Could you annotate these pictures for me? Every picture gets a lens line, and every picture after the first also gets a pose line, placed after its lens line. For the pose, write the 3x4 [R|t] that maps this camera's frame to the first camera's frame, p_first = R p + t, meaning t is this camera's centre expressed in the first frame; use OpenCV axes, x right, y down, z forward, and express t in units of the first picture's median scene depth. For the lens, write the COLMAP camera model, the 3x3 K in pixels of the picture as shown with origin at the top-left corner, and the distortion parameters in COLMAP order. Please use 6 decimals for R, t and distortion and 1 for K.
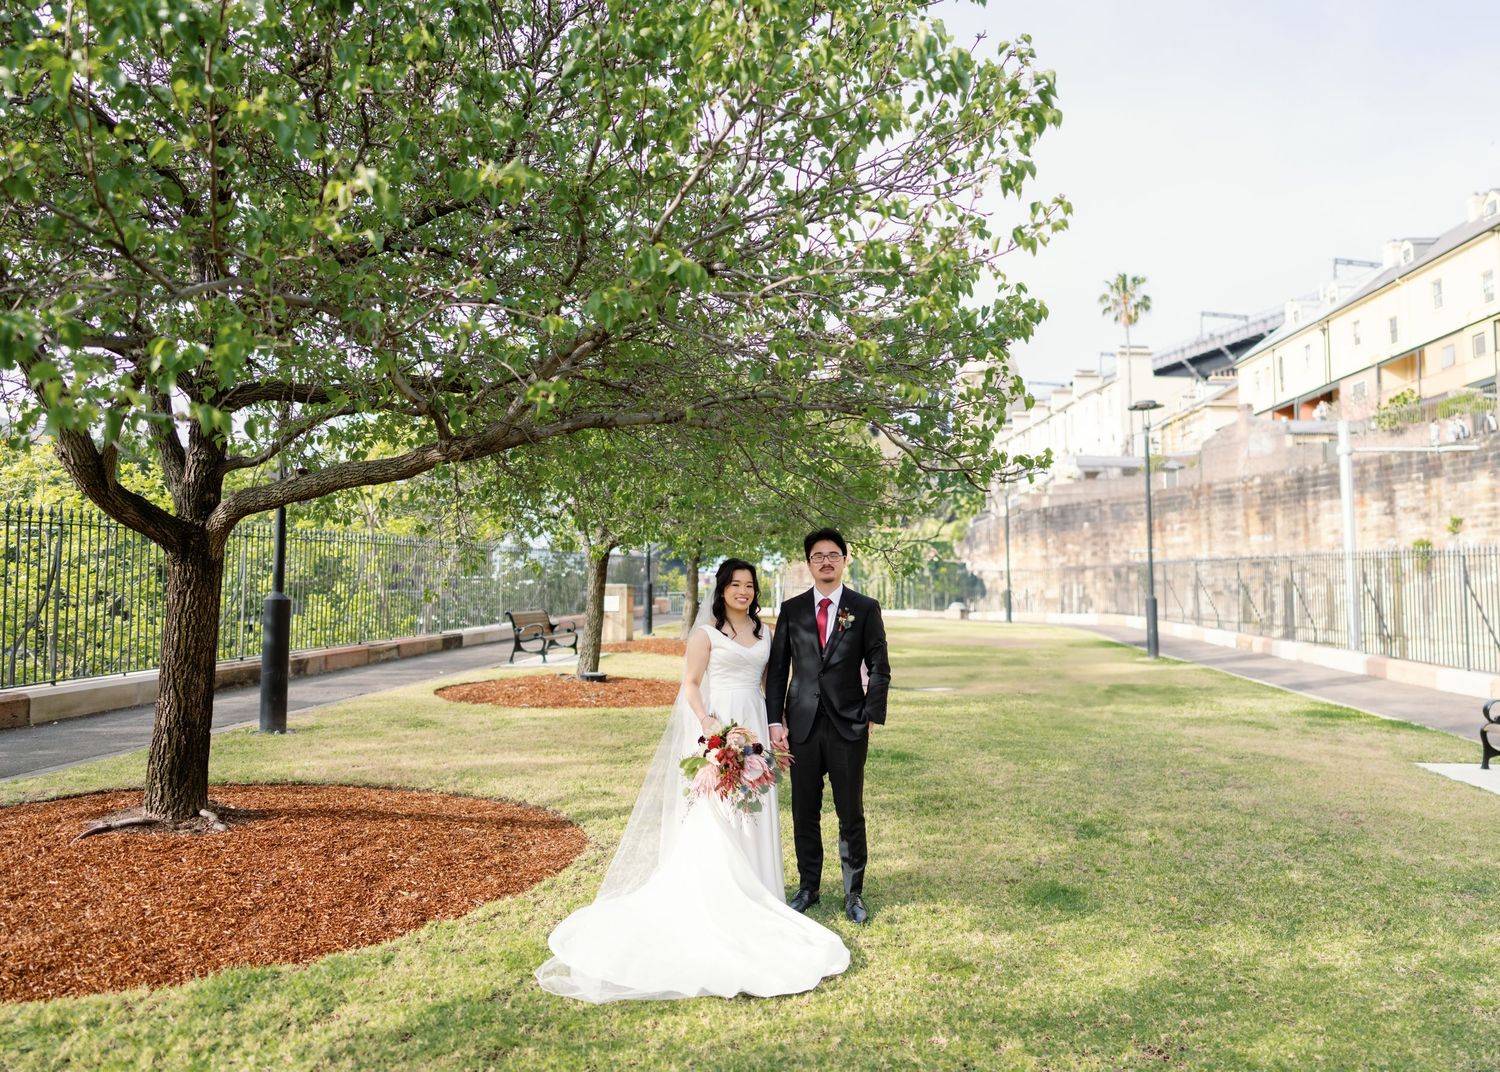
lens RADIAL K [[1074.5, 0, 786.3], [0, 1074.5, 533.8], [0, 0, 1]] dist [-0.001342, -0.004534]
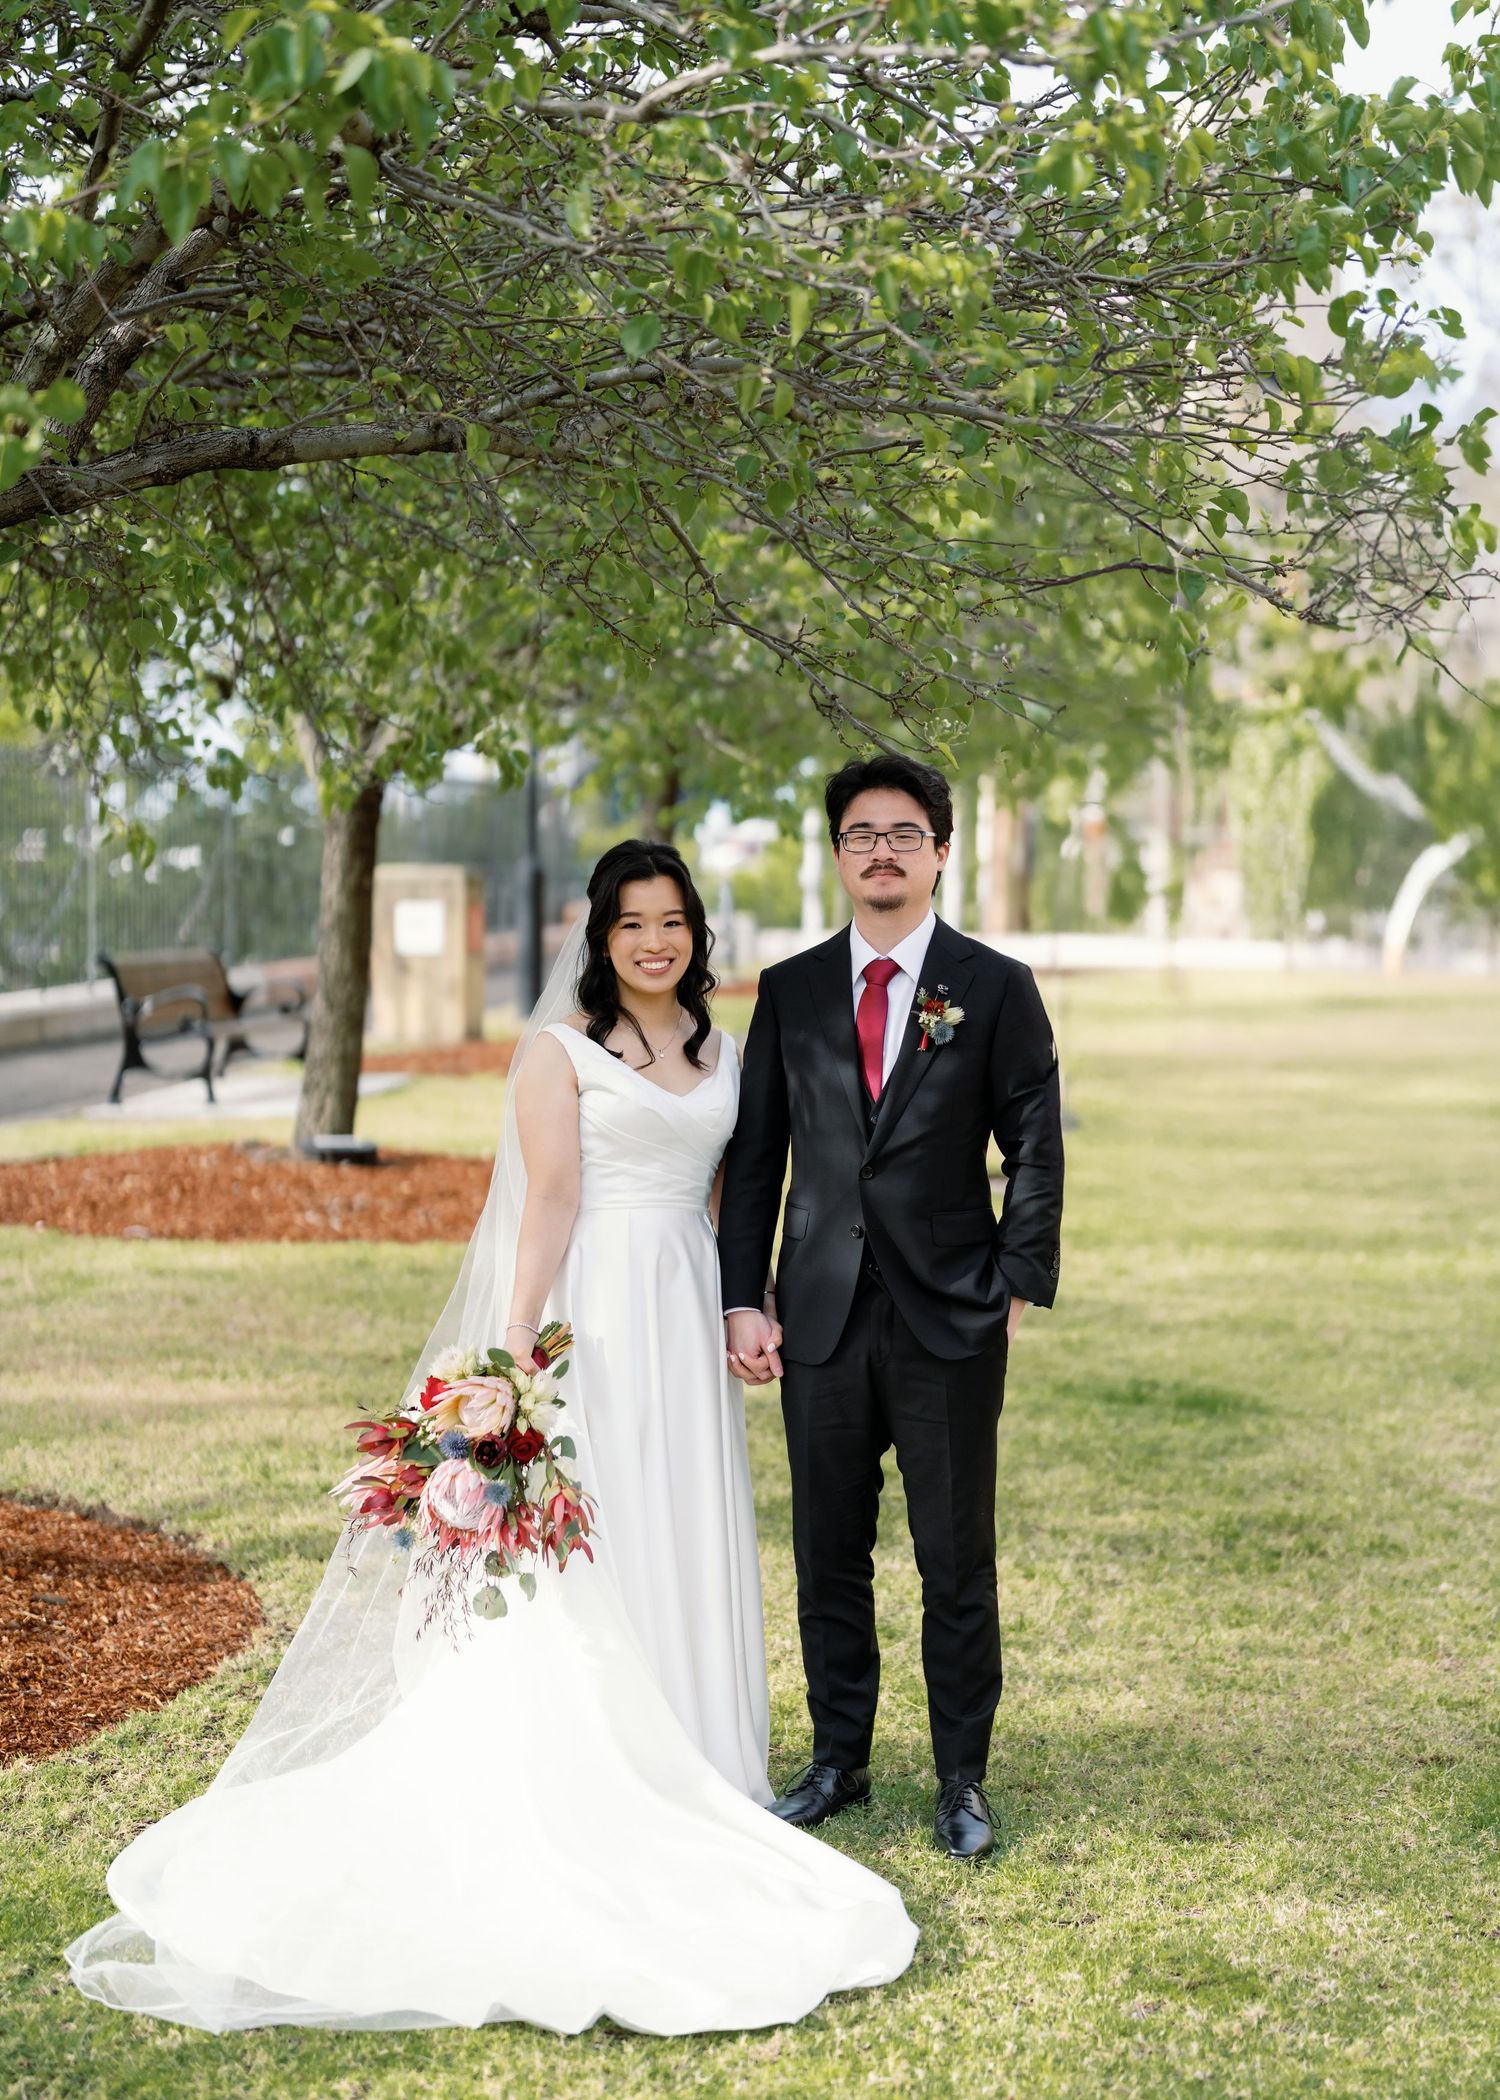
lens RADIAL K [[3500.6, 0, 750.0], [0, 3500.6, 1050.0], [0, 0, 1]] dist [-0.009407, 0.121320]
pose [[0.994933, 0.009914, -0.100047, 0.105501], [0.001123, 0.993968, 0.109668, -0.034467], [0.100531, -0.109224, 0.988920, -0.132918]]
